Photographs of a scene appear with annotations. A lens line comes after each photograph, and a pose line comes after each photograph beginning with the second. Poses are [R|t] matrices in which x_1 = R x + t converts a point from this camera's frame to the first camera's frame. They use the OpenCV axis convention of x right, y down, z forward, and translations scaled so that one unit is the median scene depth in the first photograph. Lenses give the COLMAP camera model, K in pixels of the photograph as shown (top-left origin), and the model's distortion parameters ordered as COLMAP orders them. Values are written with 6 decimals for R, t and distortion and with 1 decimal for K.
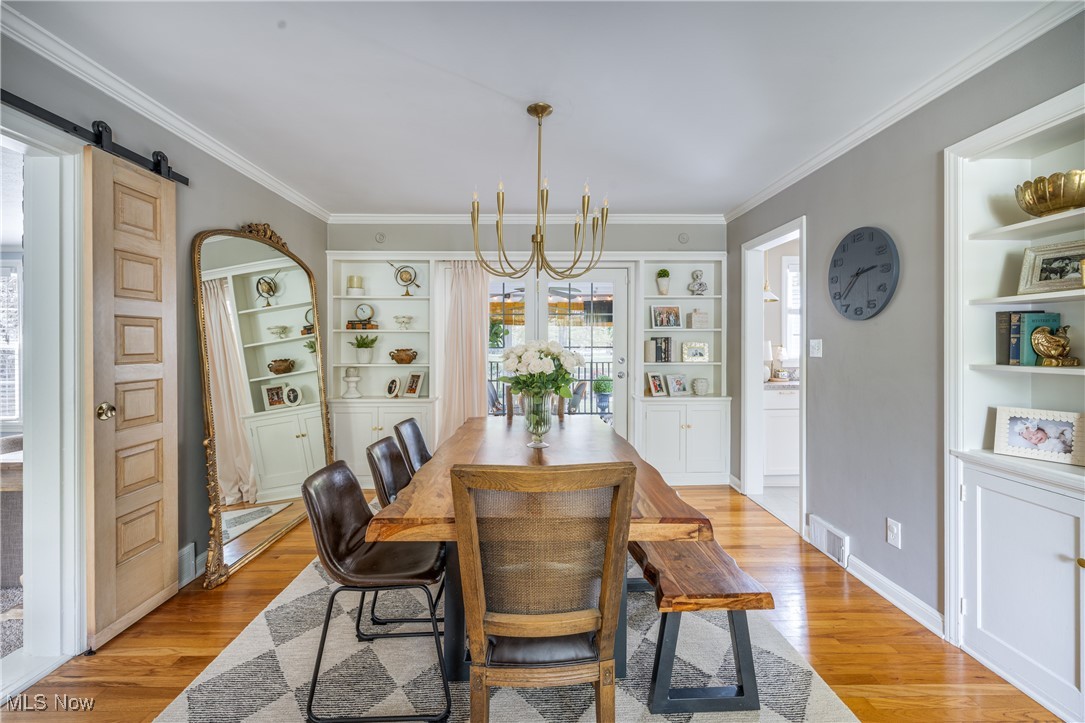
lens RADIAL K [[462.7, 0, 545.0], [0, 462.7, 345.8], [0, 0, 1]] dist [0.007338, 0.002290]
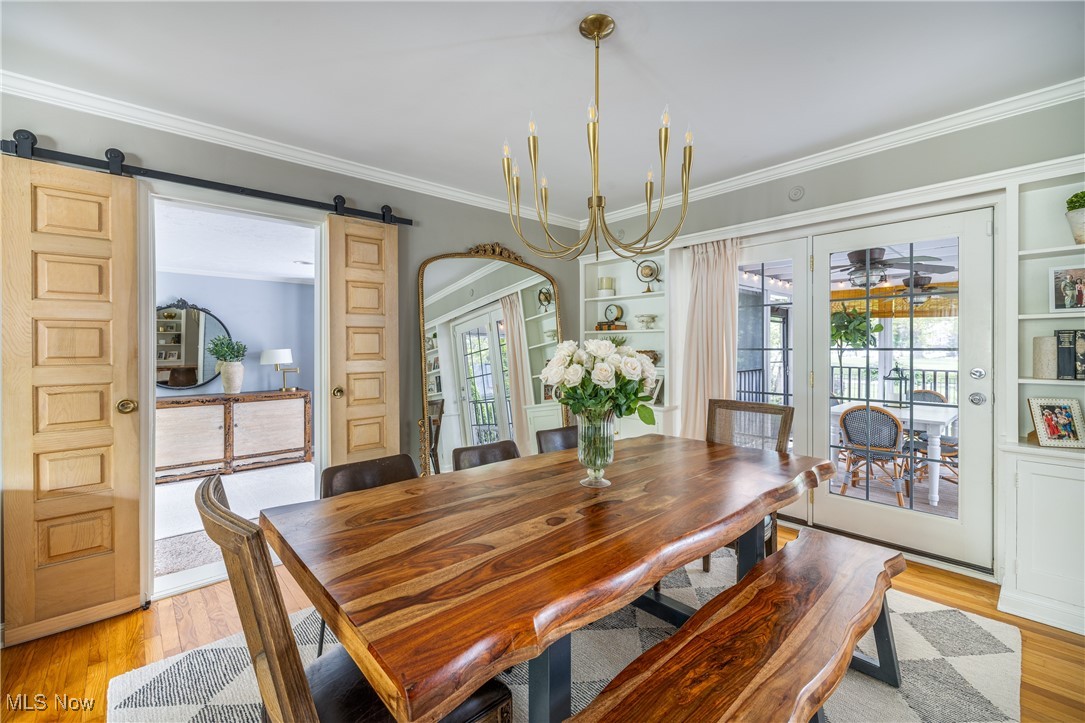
lens RADIAL K [[462.7, 0, 528.4], [0, 462.7, 345.7], [0, 0, 1]] dist [0.007338, 0.002290]
pose [[0.649989, -0.003665, -0.759935, 0.254987], [0.001677, 0.999993, -0.003388, -0.000081], [0.759942, 0.000928, 0.649991, 0.234299]]
